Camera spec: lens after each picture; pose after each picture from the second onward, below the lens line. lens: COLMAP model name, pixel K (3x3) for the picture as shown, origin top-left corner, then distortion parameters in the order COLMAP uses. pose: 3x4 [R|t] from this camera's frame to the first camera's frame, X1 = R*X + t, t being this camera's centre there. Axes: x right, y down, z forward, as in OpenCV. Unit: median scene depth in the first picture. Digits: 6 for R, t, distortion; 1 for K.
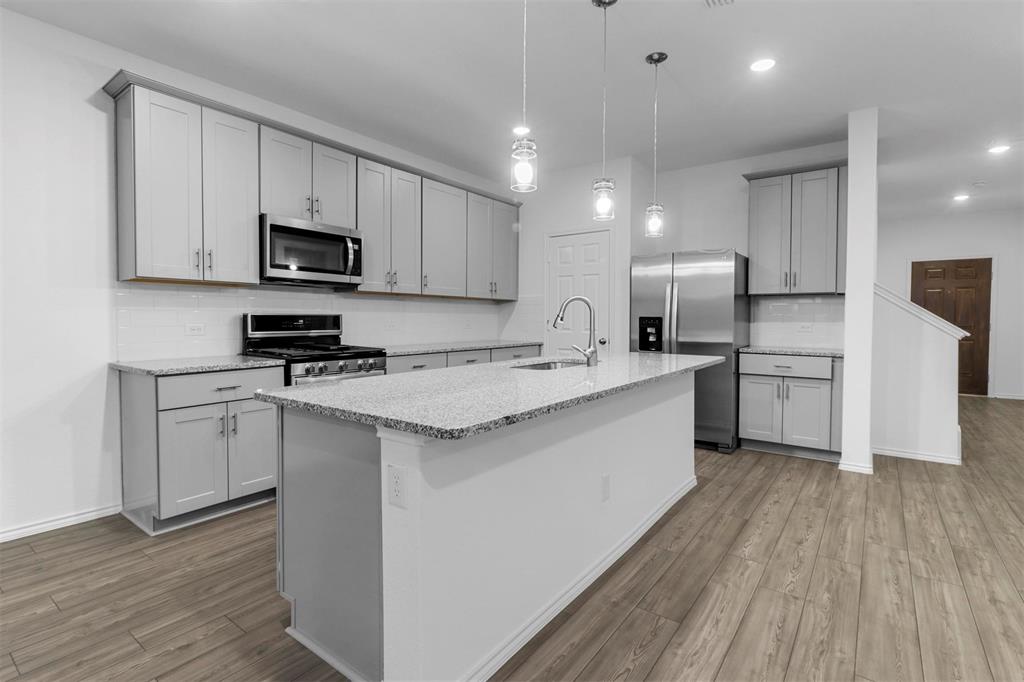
lens RADIAL K [[495.2, 0, 510.1], [0, 495.2, 333.5], [0, 0, 1]] dist [0.000836, -0.000297]
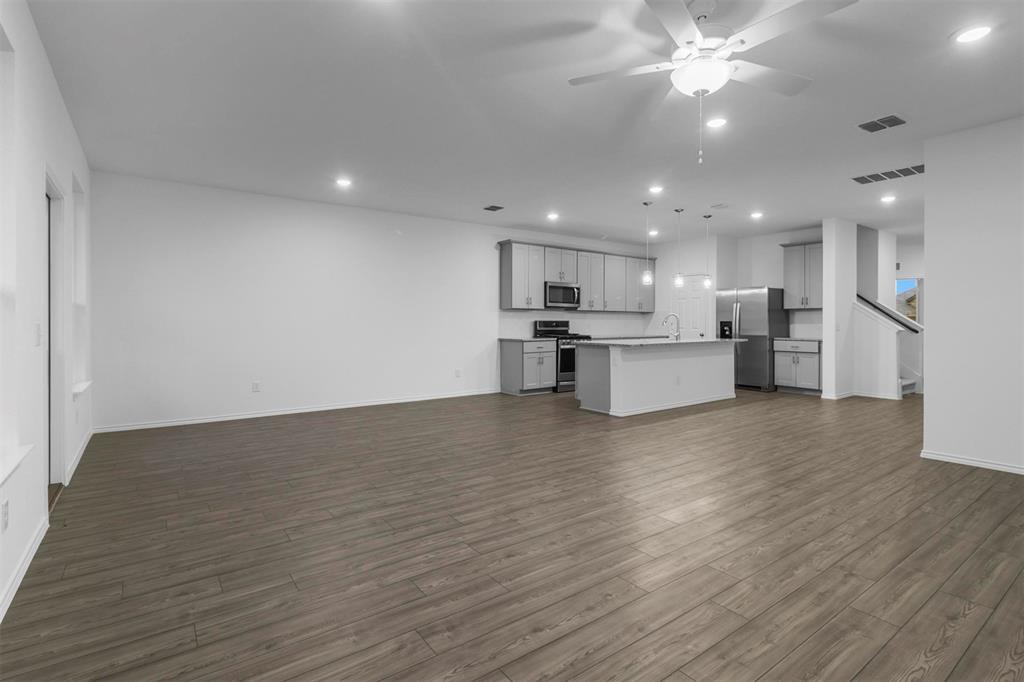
lens RADIAL K [[495.2, 0, 498.9], [0, 495.2, 329.6], [0, 0, 1]] dist [0.000836, -0.000297]
pose [[0.949652, 0.002207, -0.313300, 0.060610], [-0.007366, 0.999856, -0.015286, 0.039845], [0.313221, 0.016824, 0.949531, -1.263726]]
